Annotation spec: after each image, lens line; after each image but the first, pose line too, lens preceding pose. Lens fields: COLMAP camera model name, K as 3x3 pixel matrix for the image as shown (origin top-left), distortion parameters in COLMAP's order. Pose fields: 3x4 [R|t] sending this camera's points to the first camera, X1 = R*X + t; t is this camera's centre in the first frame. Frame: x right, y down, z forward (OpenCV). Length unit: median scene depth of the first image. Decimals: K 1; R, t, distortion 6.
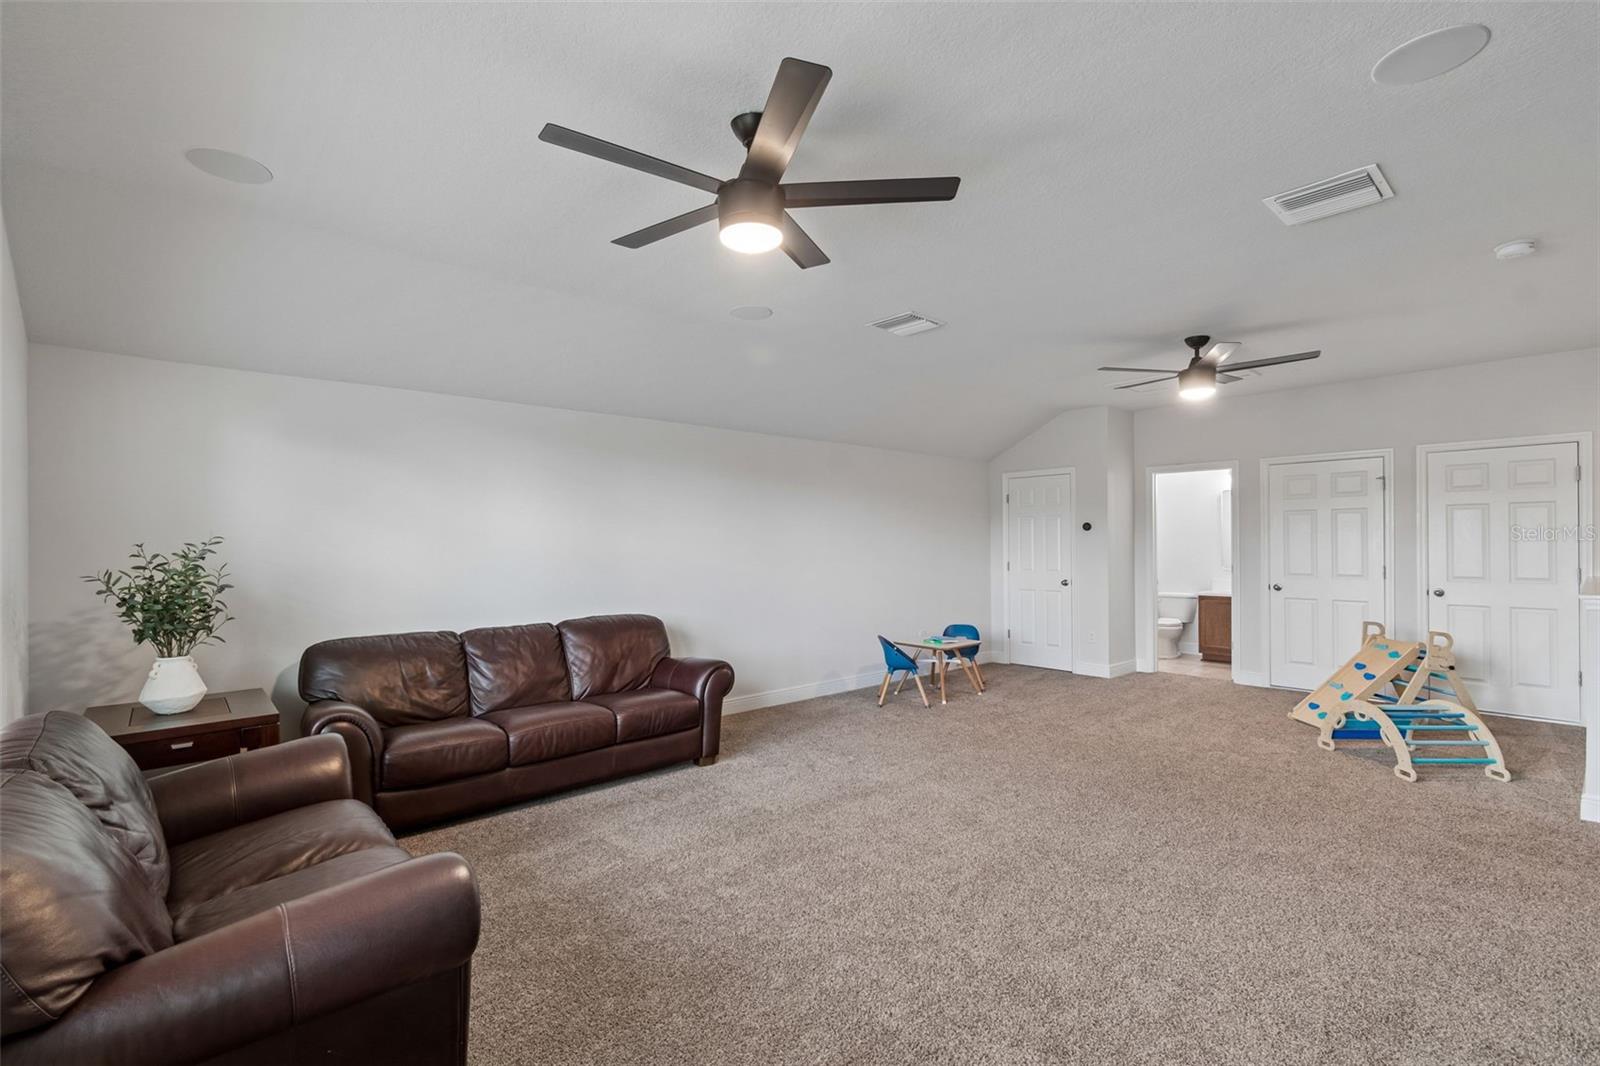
lens RADIAL K [[713.2, 0, 789.3], [0, 713.2, 537.7], [0, 0, 1]] dist [0.003075, -0.001960]
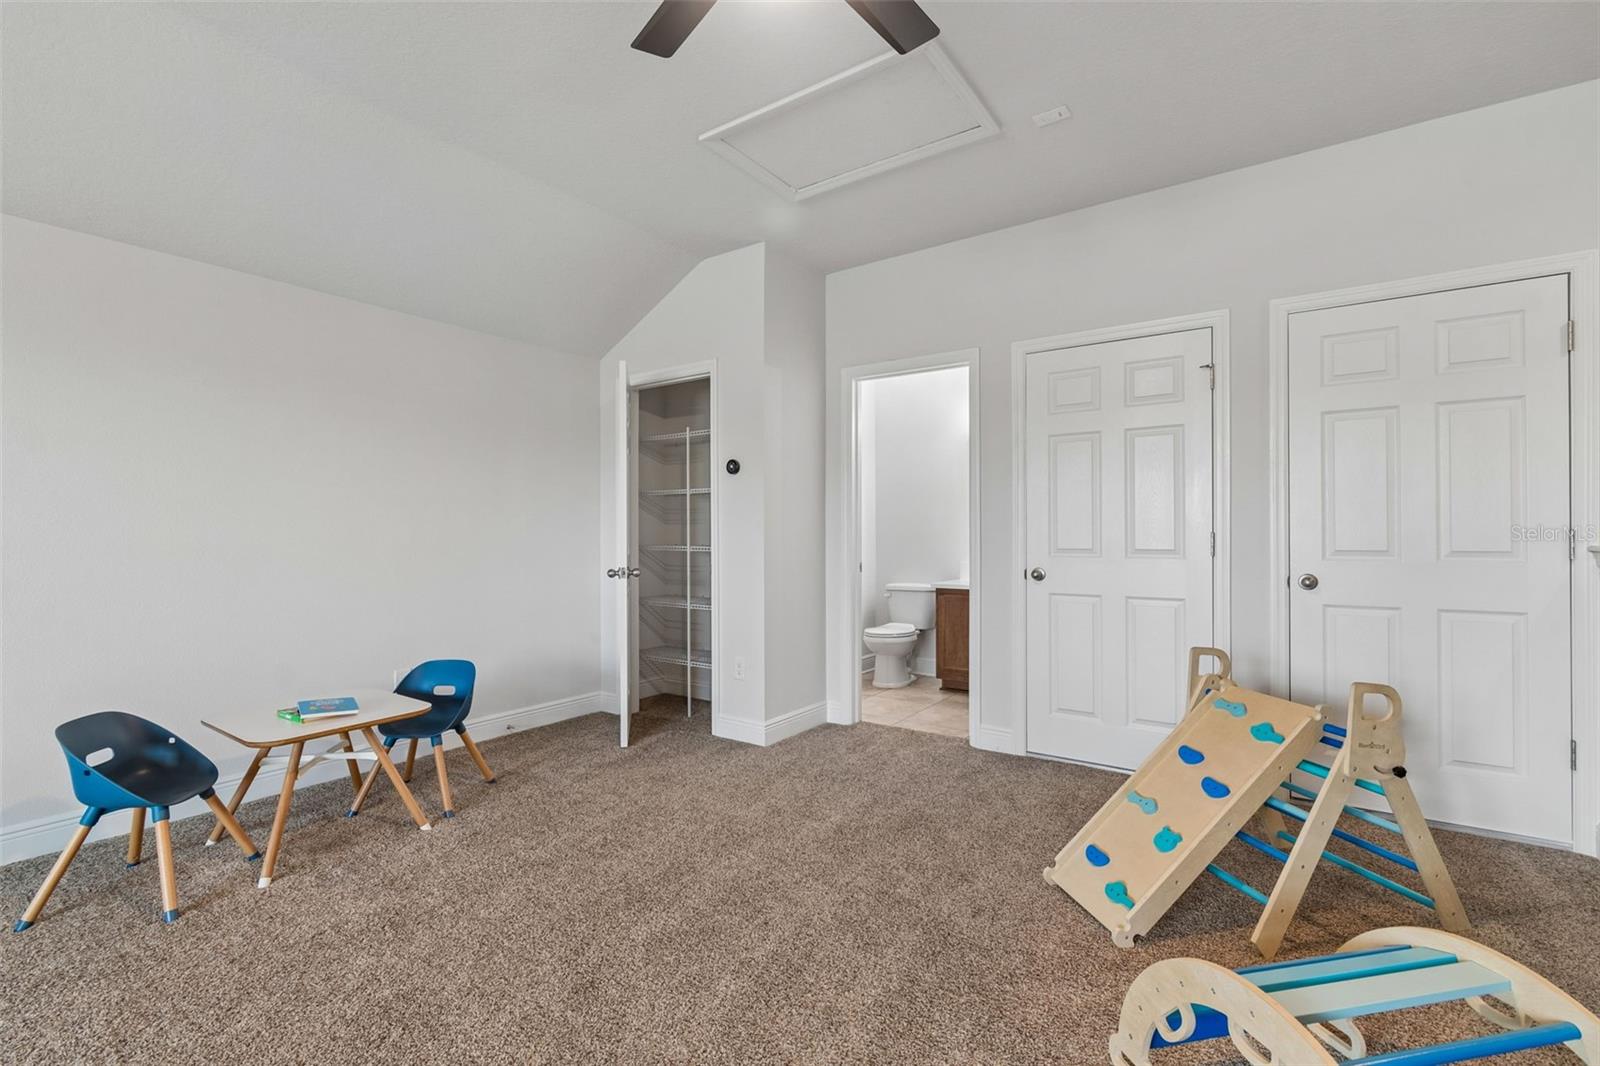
lens RADIAL K [[713.2, 0, 789.8], [0, 713.2, 527.1], [0, 0, 1]] dist [0.003075, -0.001960]
pose [[0.973065, 0.003987, 0.230496, 0.405164], [-0.003584, 0.999991, -0.002167, 0.038045], [-0.230503, 0.001282, 0.973071, 0.555961]]
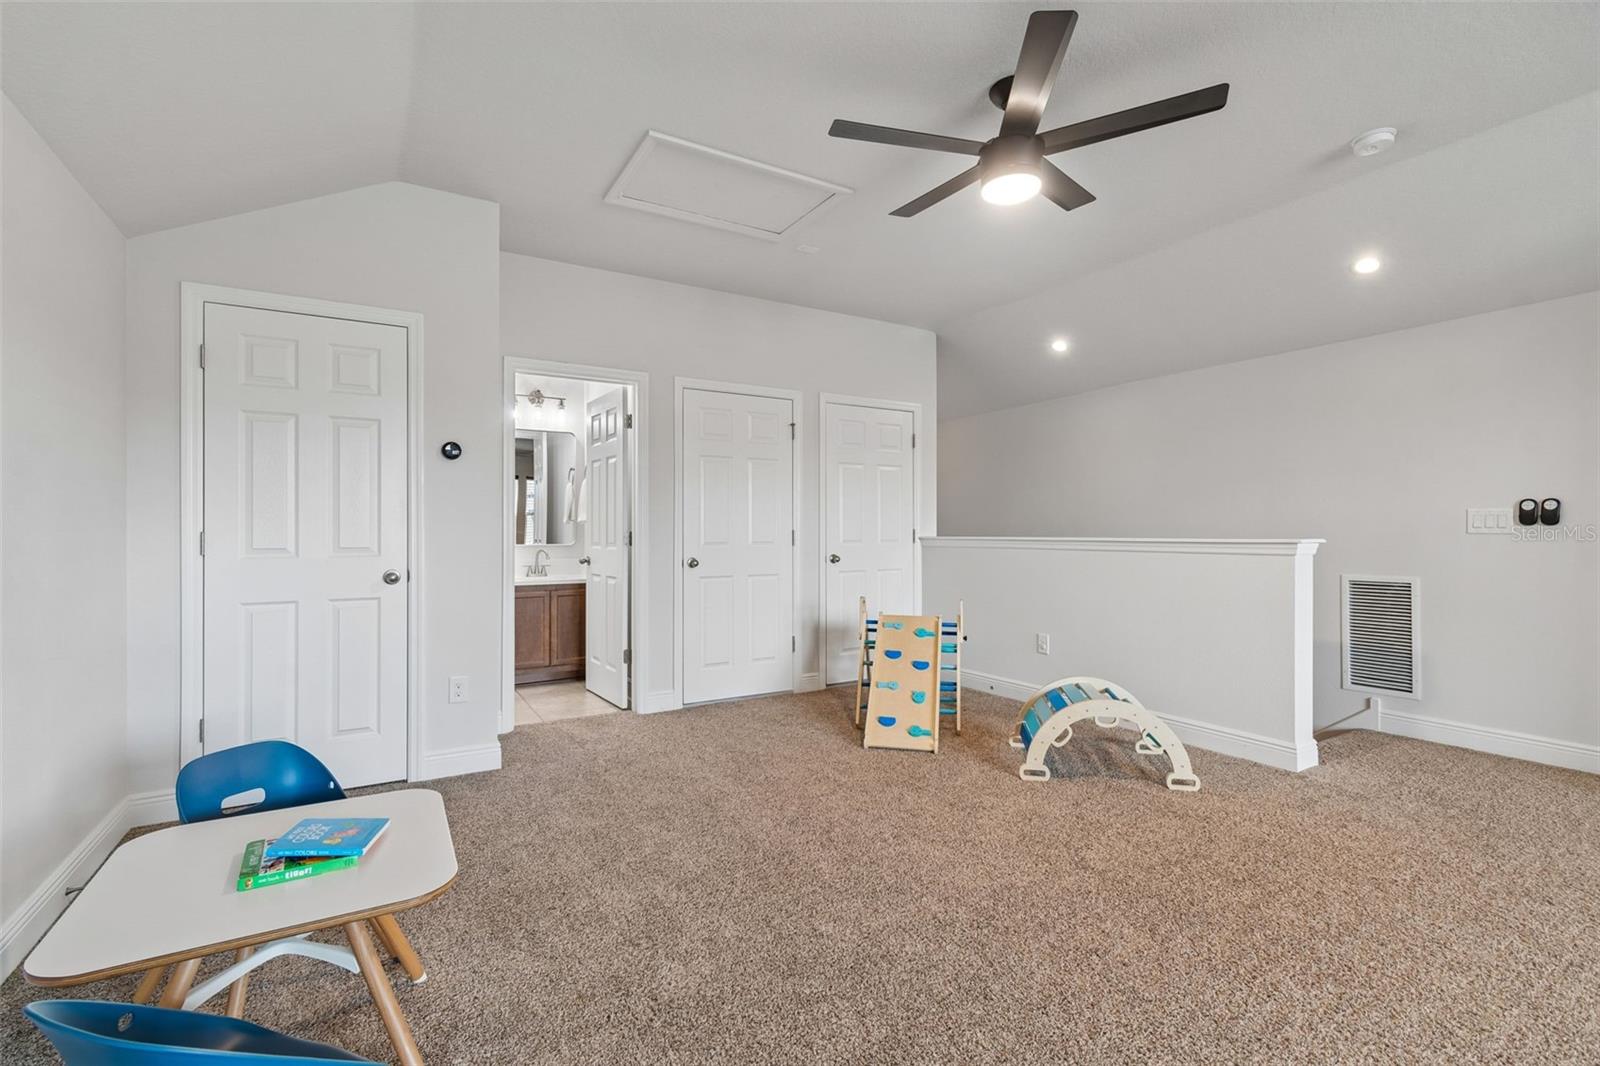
lens RADIAL K [[713.2, 0, 786.7], [0, 713.2, 531.2], [0, 0, 1]] dist [0.003075, -0.001960]
pose [[0.184656, 0.000629, 0.982803, 0.011625], [-0.008726, 0.999961, 0.001000, 0.039875], [-0.982765, -0.008760, 0.184654, 0.851702]]
